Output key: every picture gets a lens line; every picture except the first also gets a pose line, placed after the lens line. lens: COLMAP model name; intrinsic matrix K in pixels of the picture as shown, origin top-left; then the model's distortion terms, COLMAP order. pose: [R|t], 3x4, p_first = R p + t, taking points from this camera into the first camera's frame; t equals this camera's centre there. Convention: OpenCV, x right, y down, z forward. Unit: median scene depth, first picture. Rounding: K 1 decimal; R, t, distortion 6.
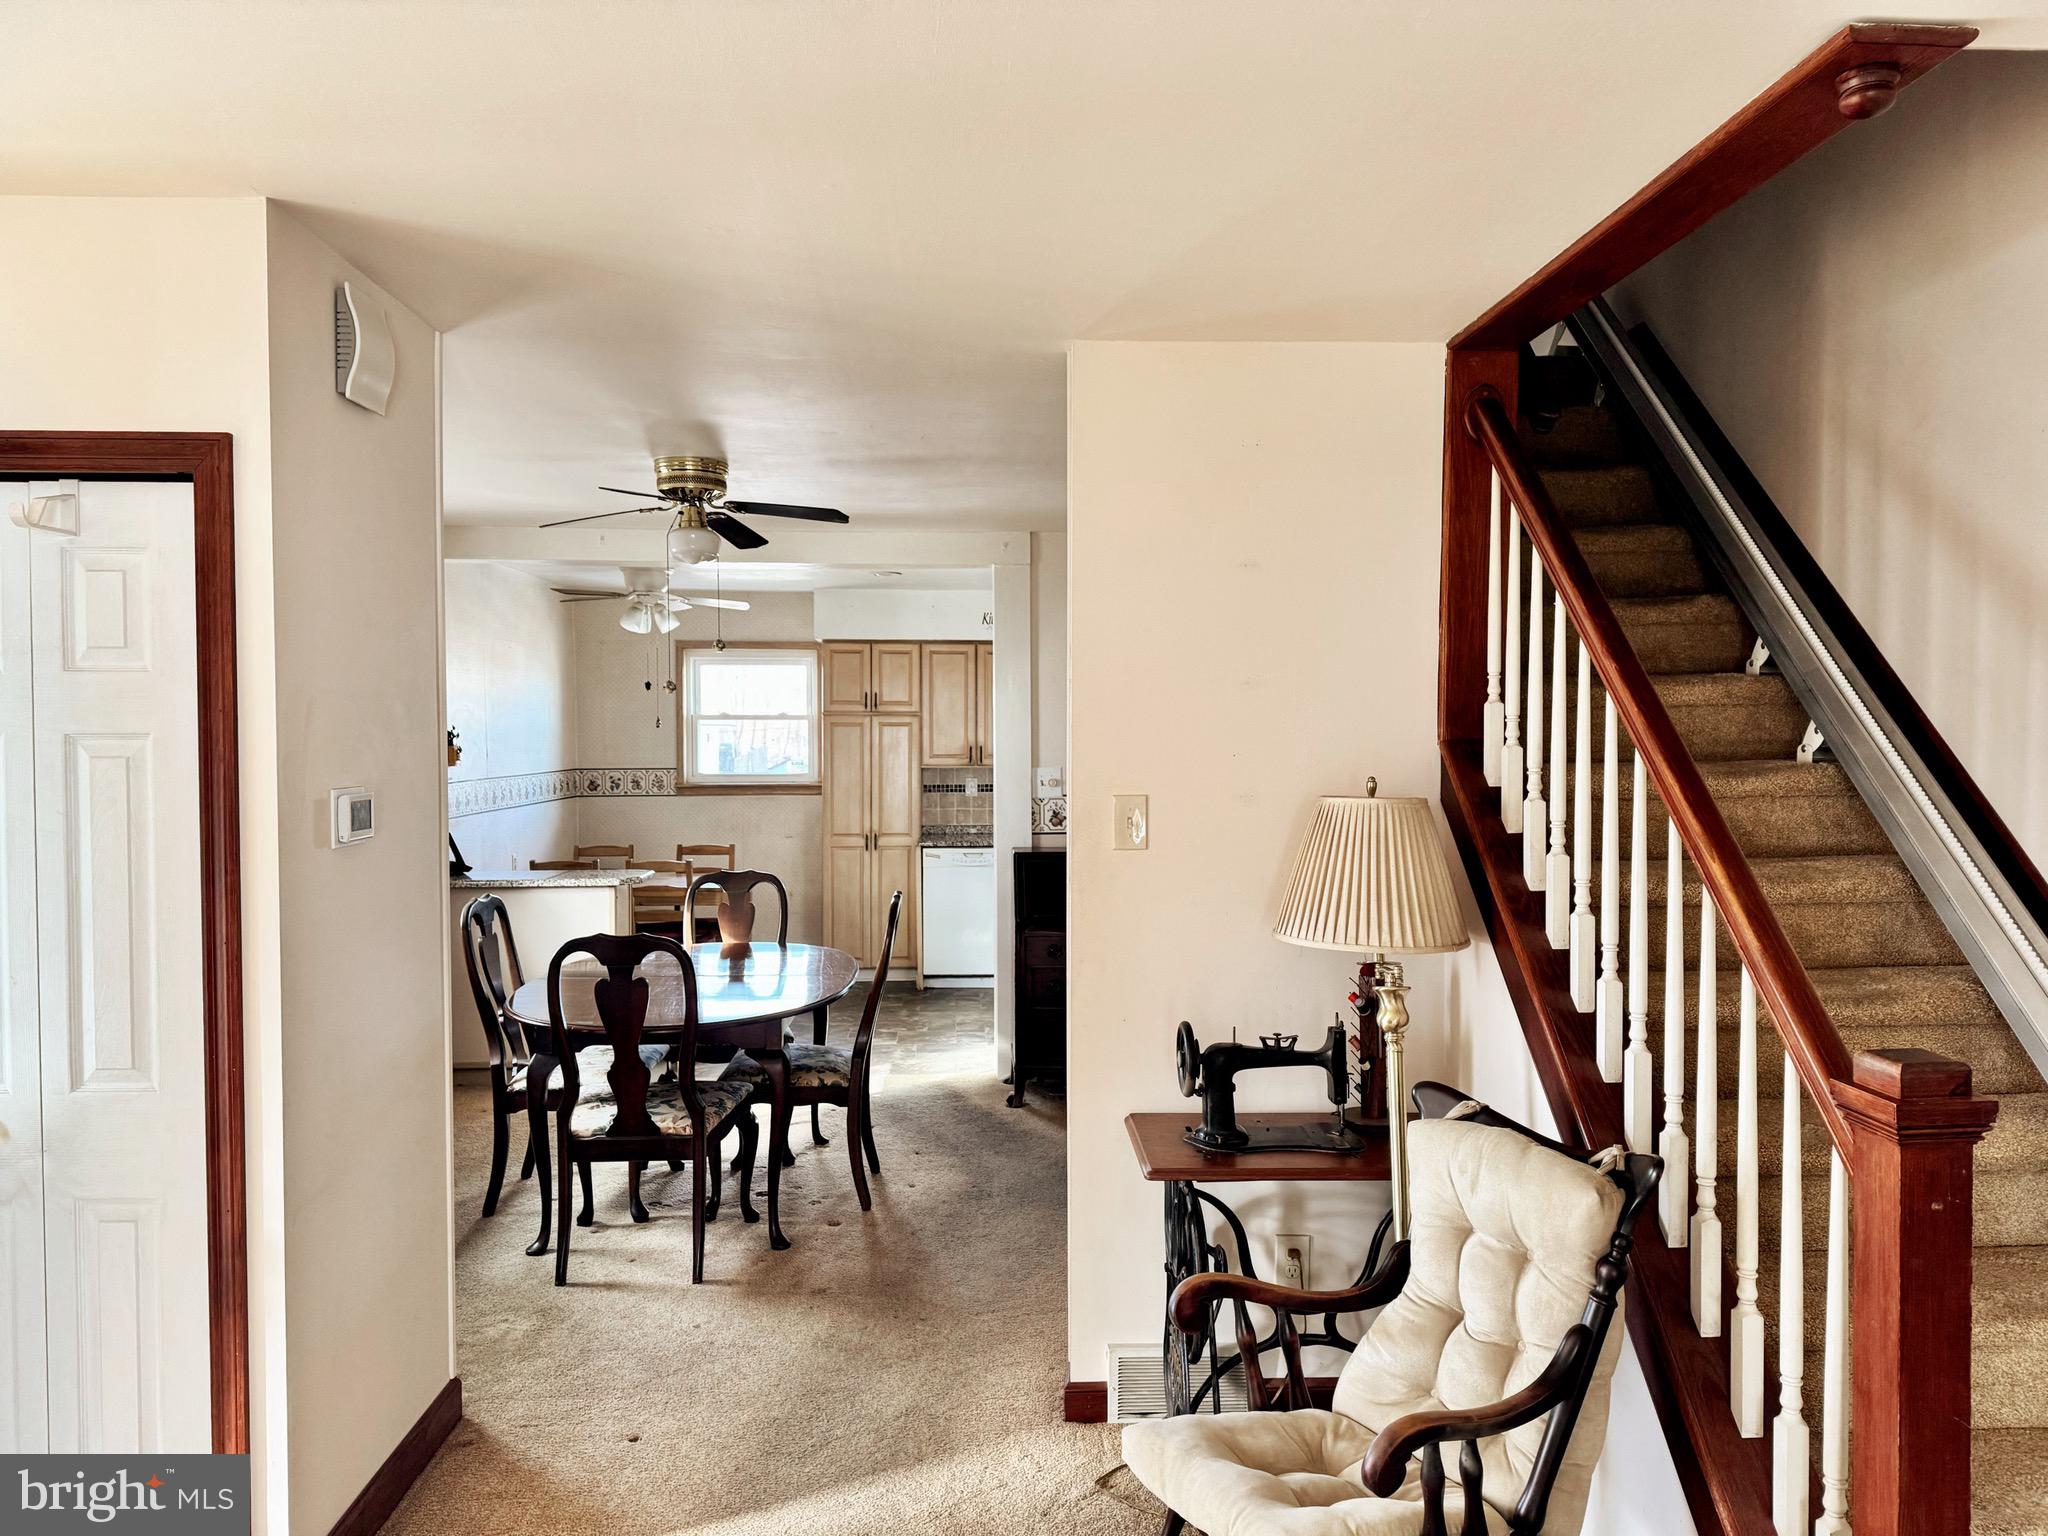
lens RADIAL K [[1419.7, 0, 1033.7], [0, 1419.7, 775.1], [0, 0, 1]] dist [0.129700, -0.167287]
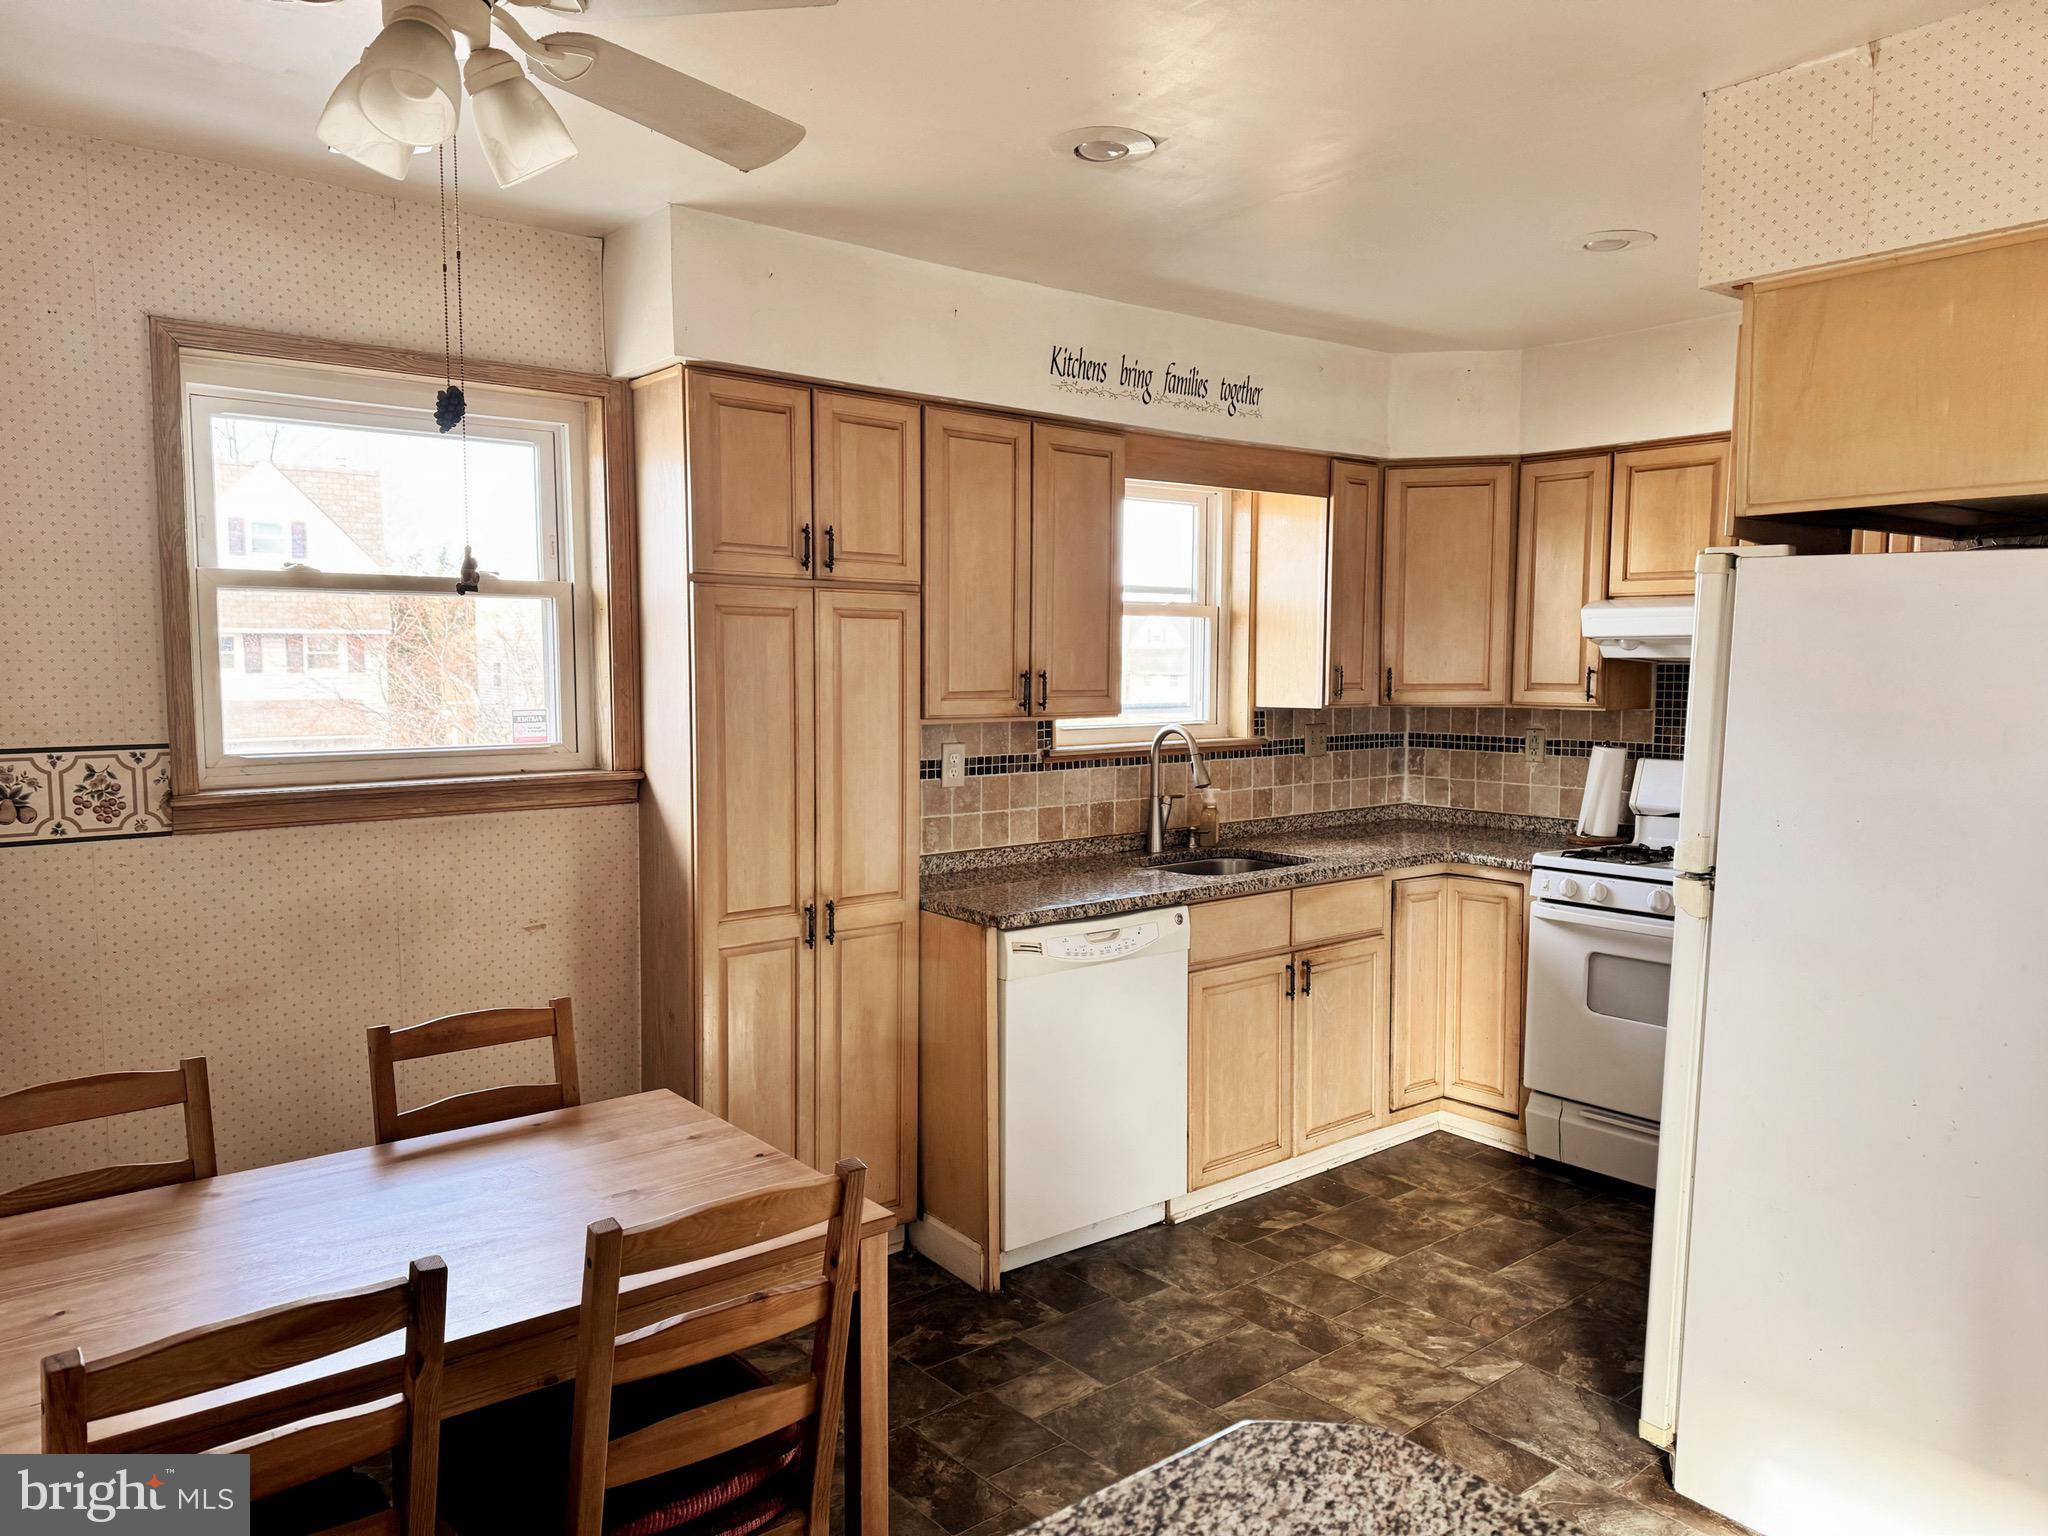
lens RADIAL K [[1419.7, 0, 1033.7], [0, 1419.7, 775.1], [0, 0, 1]] dist [0.129700, -0.167287]
pose [[0.807399, -0.046802, 0.588146, -0.289917], [0.009742, 0.997770, 0.066025, -0.017090], [-0.589925, -0.047579, 0.806055, 0.659889]]
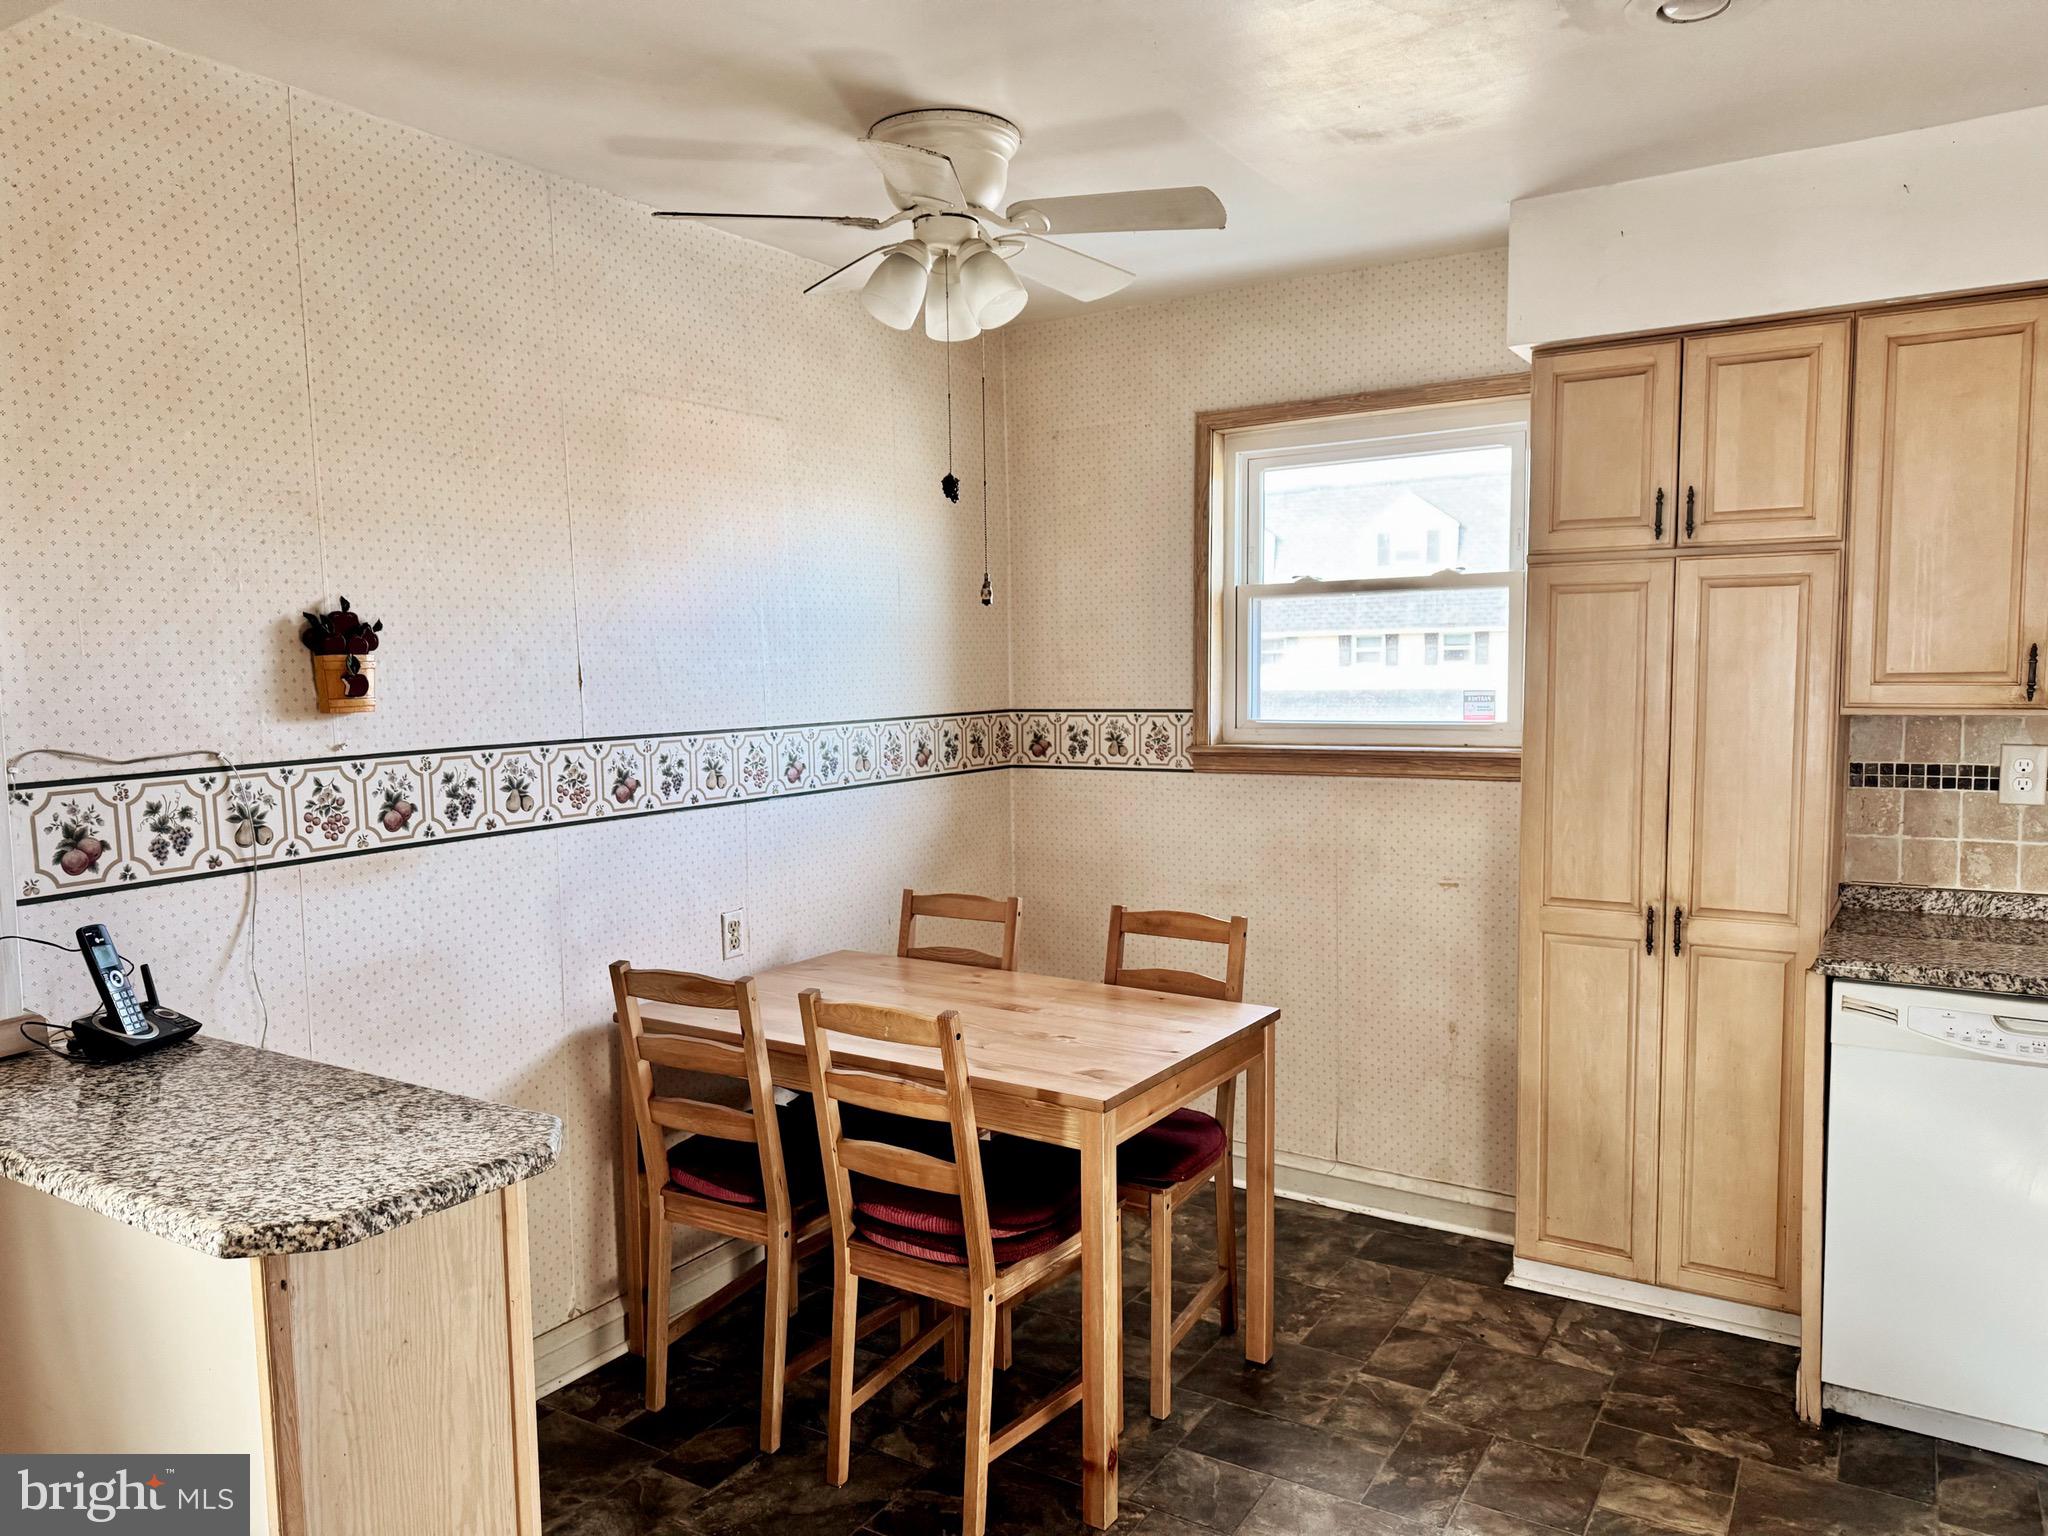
lens RADIAL K [[1419.7, 0, 1033.7], [0, 1419.7, 775.1], [0, 0, 1]] dist [0.129700, -0.167287]
pose [[0.820850, 0.034447, -0.570104, -0.041210], [-0.000820, 0.998250, 0.059136, -0.010642], [0.571143, -0.048075, 0.819442, 0.627282]]
